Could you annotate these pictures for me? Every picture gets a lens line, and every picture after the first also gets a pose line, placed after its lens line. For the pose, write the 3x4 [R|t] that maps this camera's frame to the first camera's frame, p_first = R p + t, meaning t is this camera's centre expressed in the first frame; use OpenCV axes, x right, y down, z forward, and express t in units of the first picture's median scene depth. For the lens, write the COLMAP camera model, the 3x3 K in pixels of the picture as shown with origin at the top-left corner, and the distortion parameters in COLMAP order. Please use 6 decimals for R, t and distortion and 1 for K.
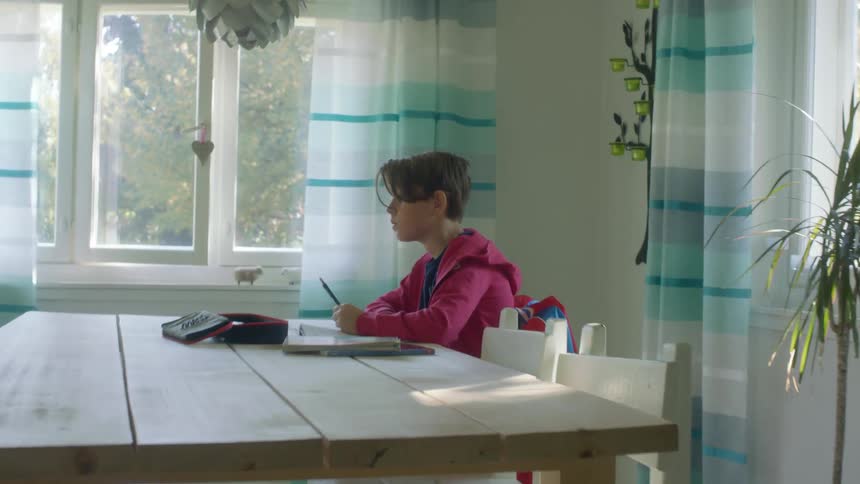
lens RADIAL K [[1214.4, 0, 436.4], [0, 1214.4, 235.8], [0, 0, 1]] dist [-0.121986, 0.000000]
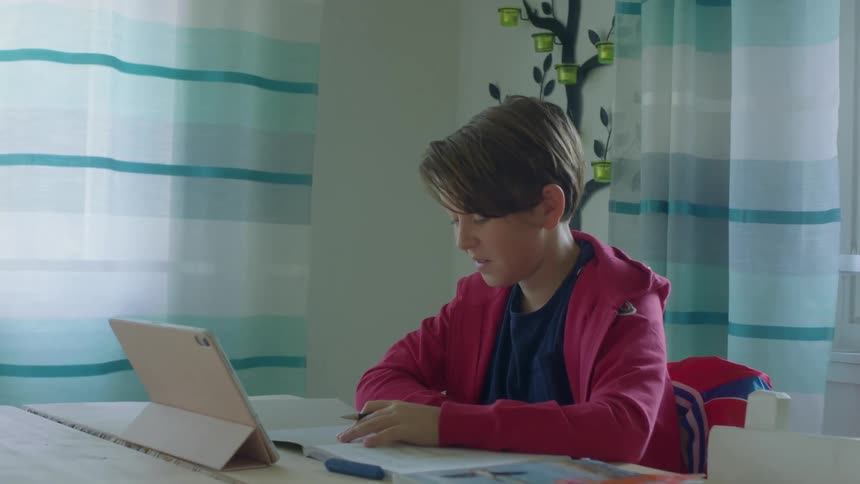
lens RADIAL K [[1214.4, 0, 427.4], [0, 1214.4, 246.2], [0, 0, 1]] dist [-0.121986, 0.000000]
pose [[0.925660, 0.000877, 0.378355, -0.204511], [-0.002230, 0.999993, 0.003138, -0.004837], [-0.378349, -0.003748, 0.925655, 0.397787]]
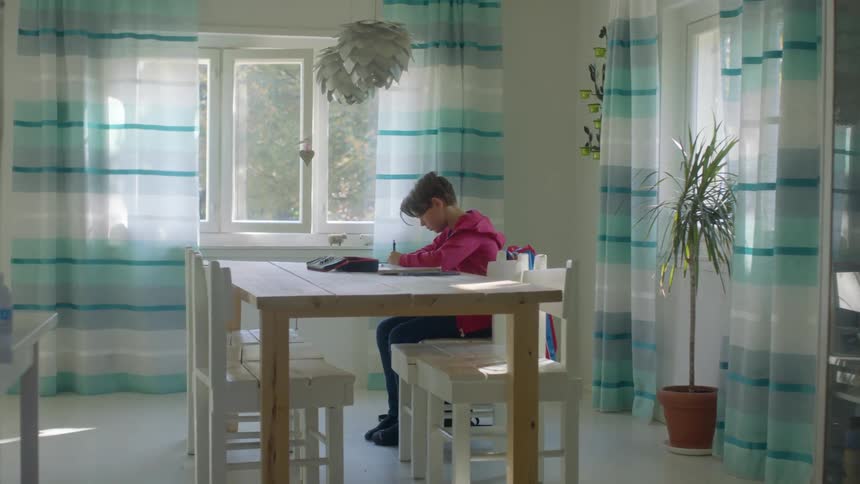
lens RADIAL K [[1214.4, 0, 429.1], [0, 1214.4, 238.8], [0, 0, 1]] dist [-0.121986, 0.000000]
pose [[0.999298, -0.012118, -0.035459, 0.012073], [0.012848, 0.999709, 0.020419, 0.003061], [0.035201, -0.020860, 0.999162, -0.574212]]
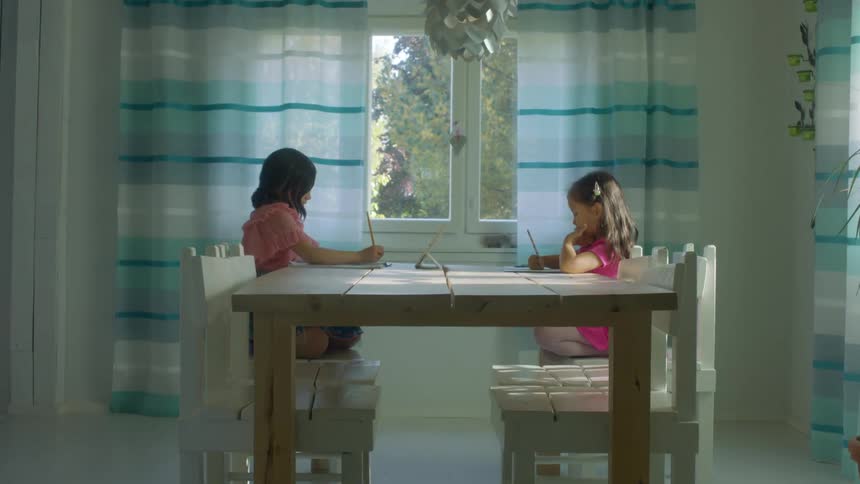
lens RADIAL K [[1214.4, 0, 426.3], [0, 1214.4, 242.7], [0, 0, 1]] dist [-0.121986, 0.000000]
pose [[0.964565, -0.007228, -0.263745, 0.129902], [0.008554, 0.999956, 0.003877, 0.034790], [0.263705, -0.005995, 0.964585, -0.266203]]
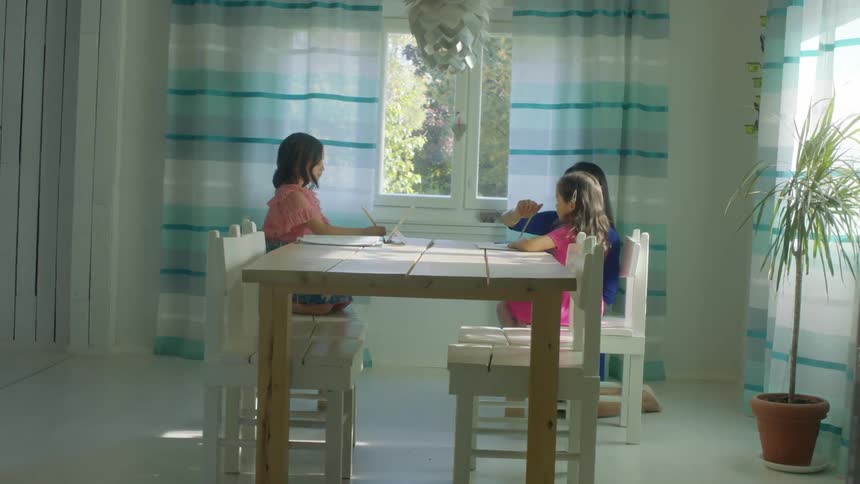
lens RADIAL K [[1214.4, 0, 428.3], [0, 1214.4, 242.0], [0, 0, 1]] dist [-0.121986, 0.000000]
pose [[0.953189, 0.031152, -0.300765, 0.251923], [-0.018833, 0.998864, 0.043771, 0.002304], [0.301787, -0.036057, 0.952693, -0.464001]]
